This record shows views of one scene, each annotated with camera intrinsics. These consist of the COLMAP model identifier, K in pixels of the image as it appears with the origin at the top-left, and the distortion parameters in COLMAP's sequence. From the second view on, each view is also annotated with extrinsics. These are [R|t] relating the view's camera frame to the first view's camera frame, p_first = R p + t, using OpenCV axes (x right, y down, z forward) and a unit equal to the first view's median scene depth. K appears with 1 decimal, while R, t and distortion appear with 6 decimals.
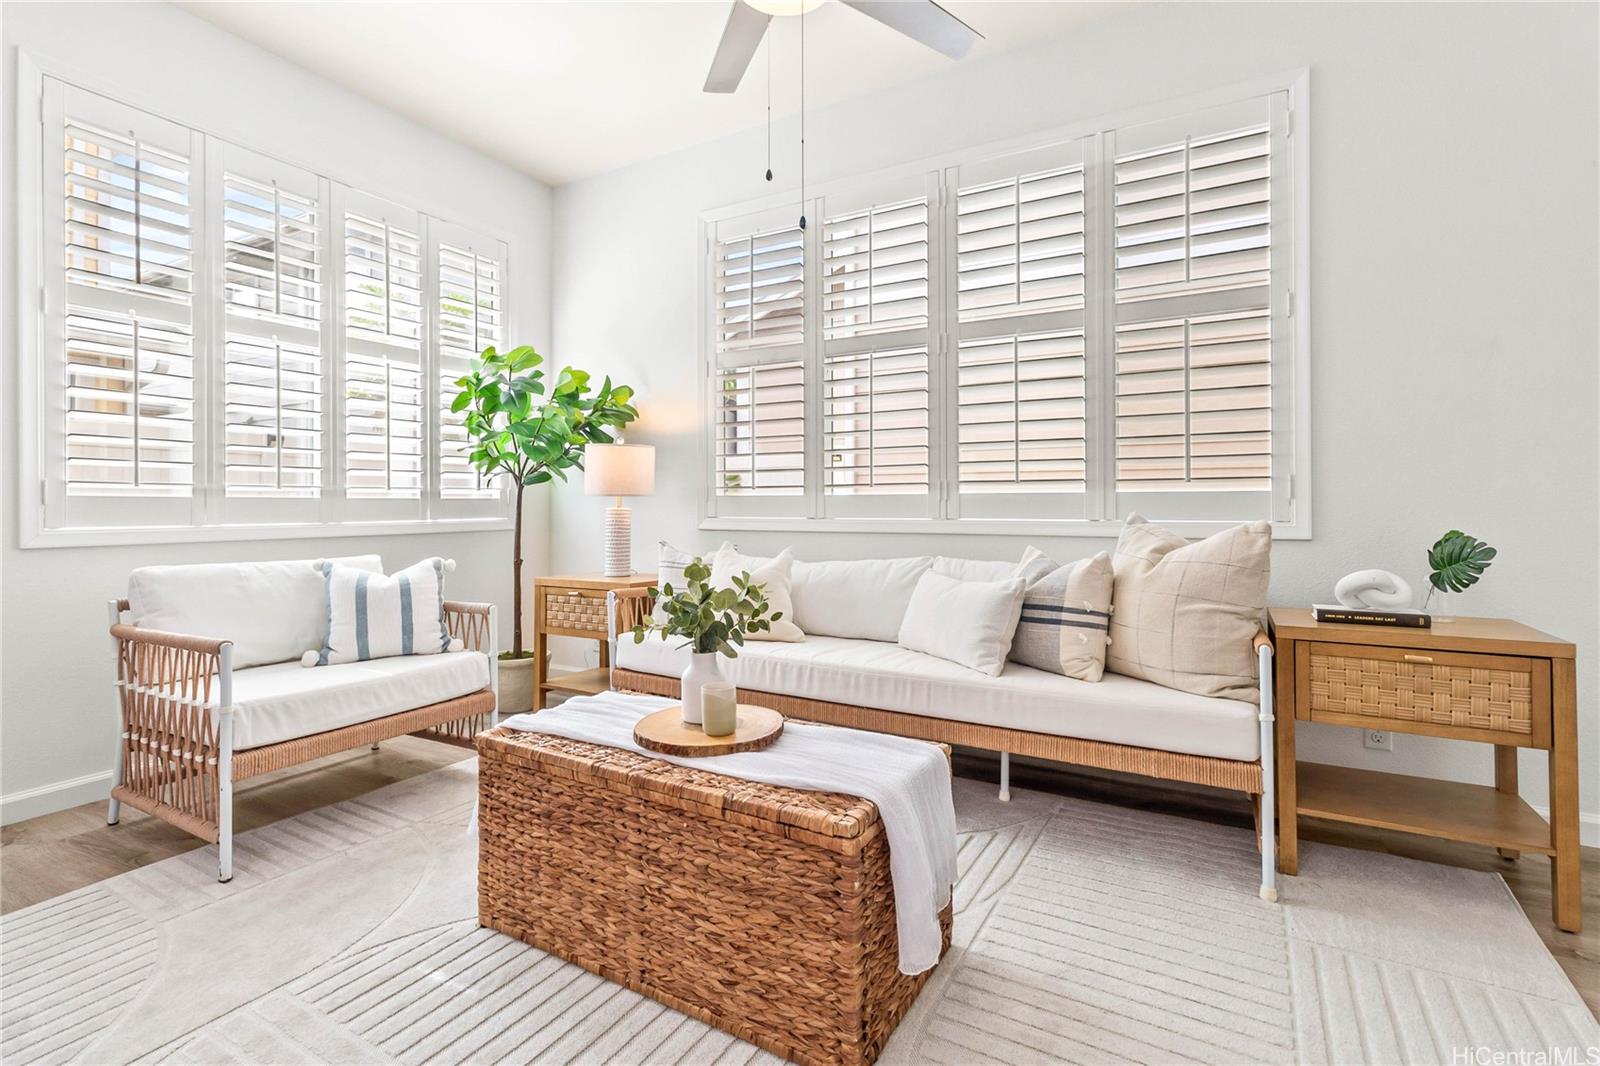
lens RADIAL K [[740.1, 0, 806.0], [0, 740.1, 504.8], [0, 0, 1]] dist [-0.002025, 0.001952]
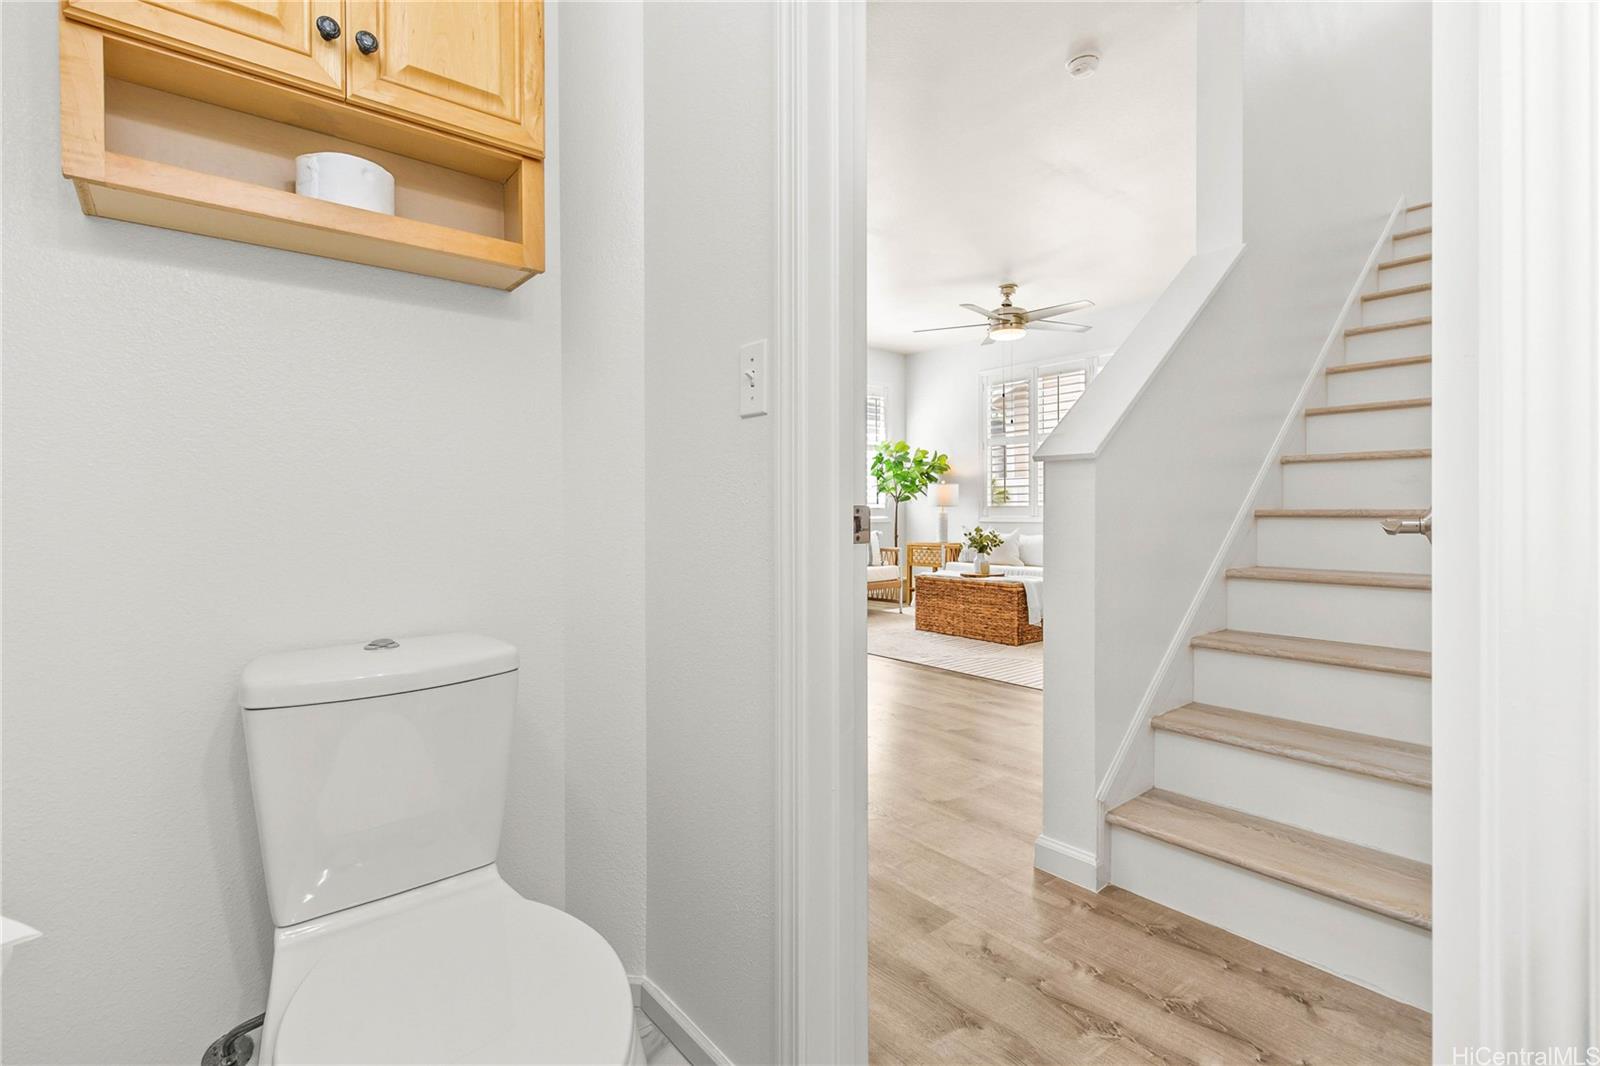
lens RADIAL K [[740.1, 0, 800.0], [0, 740.1, 512.4], [0, 0, 1]] dist [-0.002025, 0.001952]
pose [[0.927947, -0.001292, -0.372709, 0.275152], [0.001973, 0.999997, 0.001446, 0.003242], [0.372706, -0.002077, 0.927947, -1.881406]]
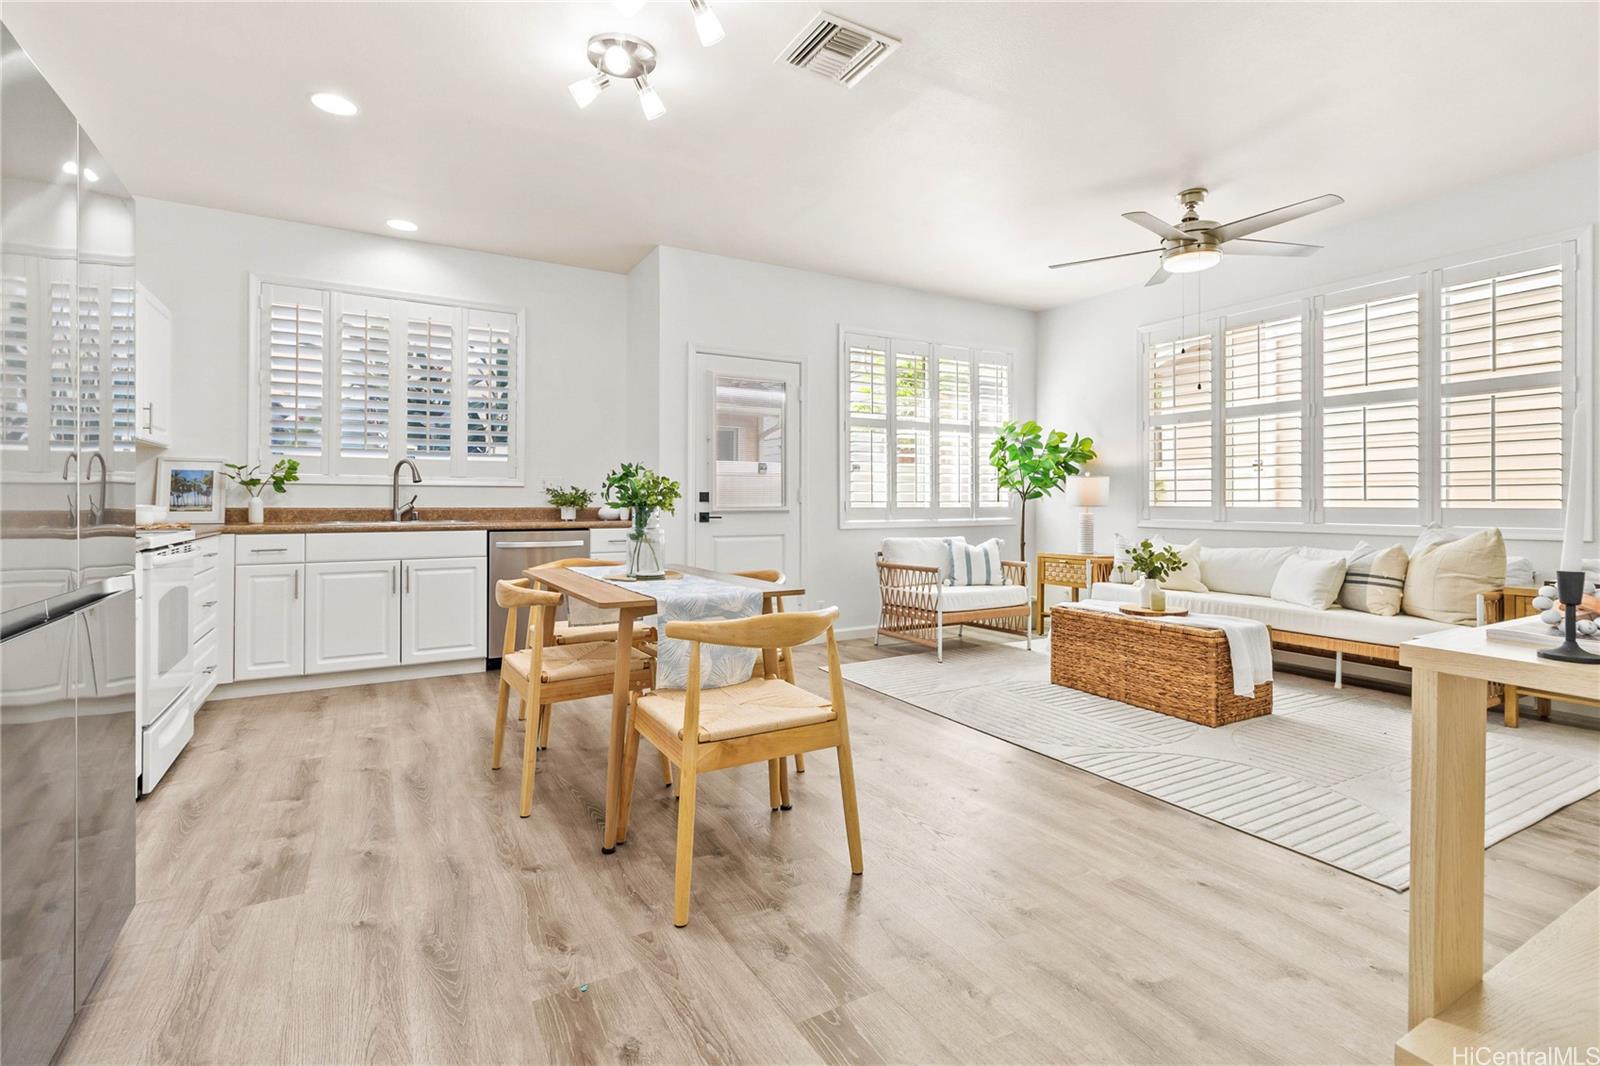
lens RADIAL K [[740.1, 0, 800.0], [0, 740.1, 501.5], [0, 0, 1]] dist [-0.002025, 0.001952]
pose [[0.855890, 0.001896, -0.517155, 0.094917], [-0.001485, 0.999998, 0.001209, -0.036222], [0.517156, -0.000267, 0.855891, -1.204141]]
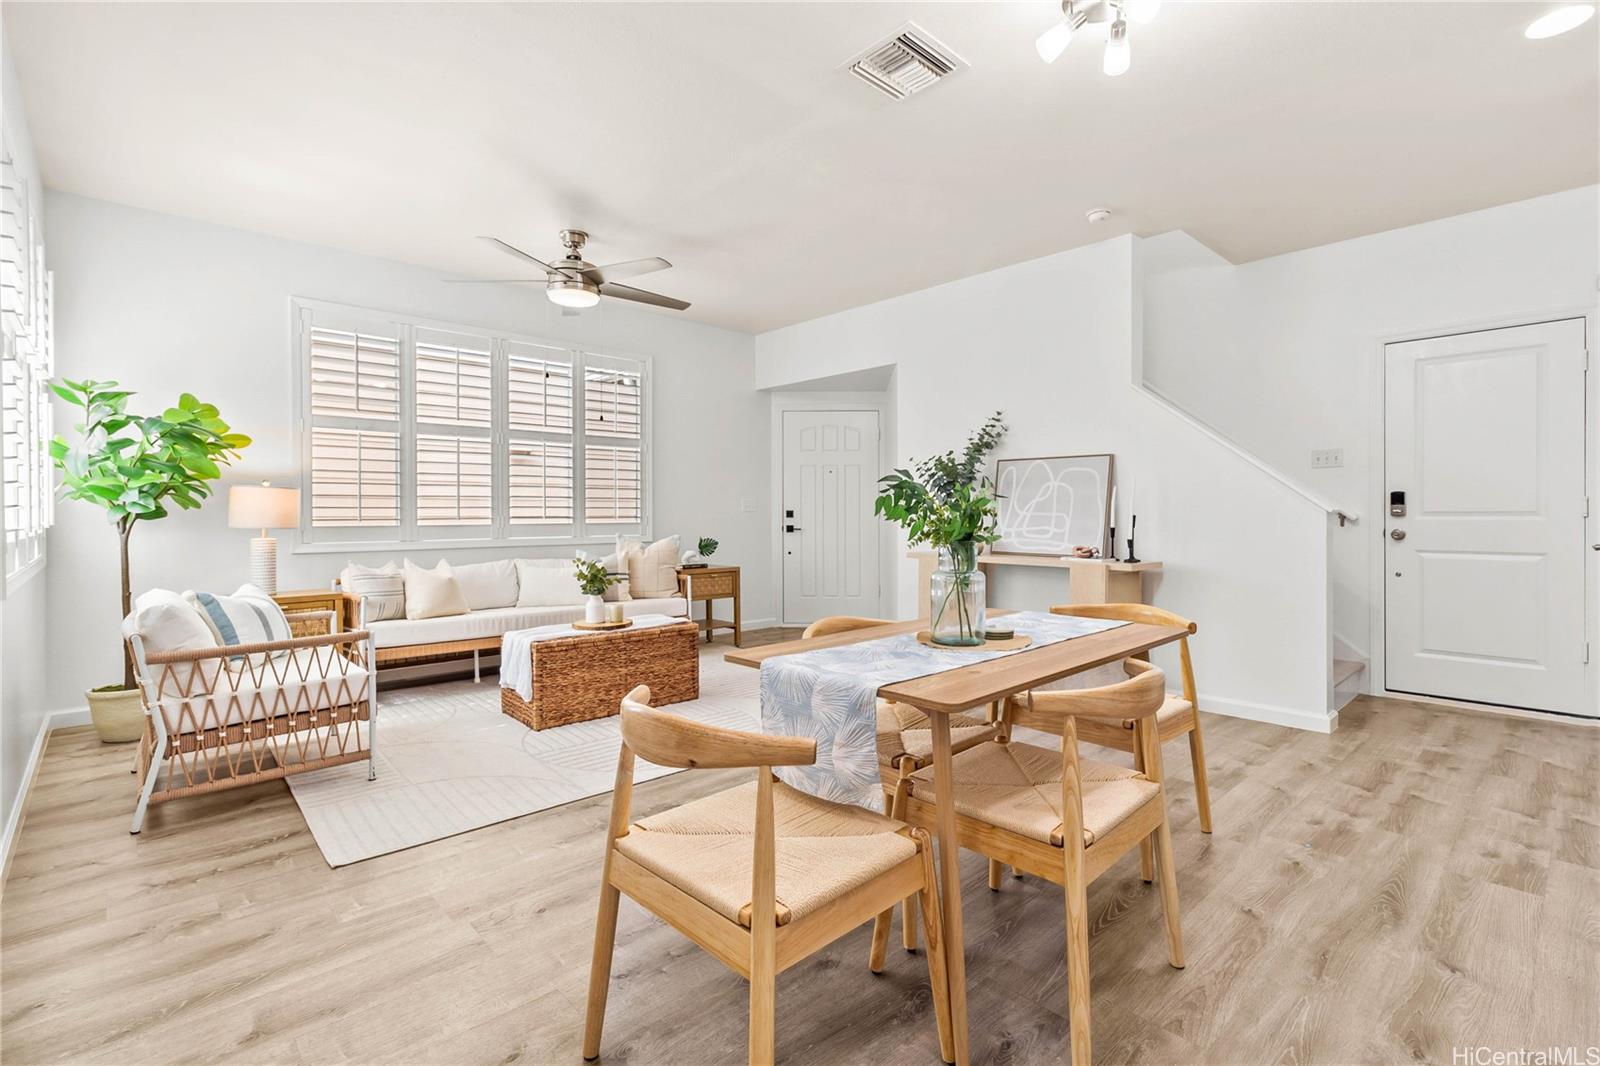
lens RADIAL K [[740.1, 0, 807.6], [0, 740.1, 521.6], [0, 0, 1]] dist [-0.002025, 0.001952]
pose [[0.308463, -0.011966, 0.951161, -1.724666], [-0.000661, 0.999918, 0.012794, -0.060208], [-0.951236, -0.004576, 0.308429, -0.329011]]
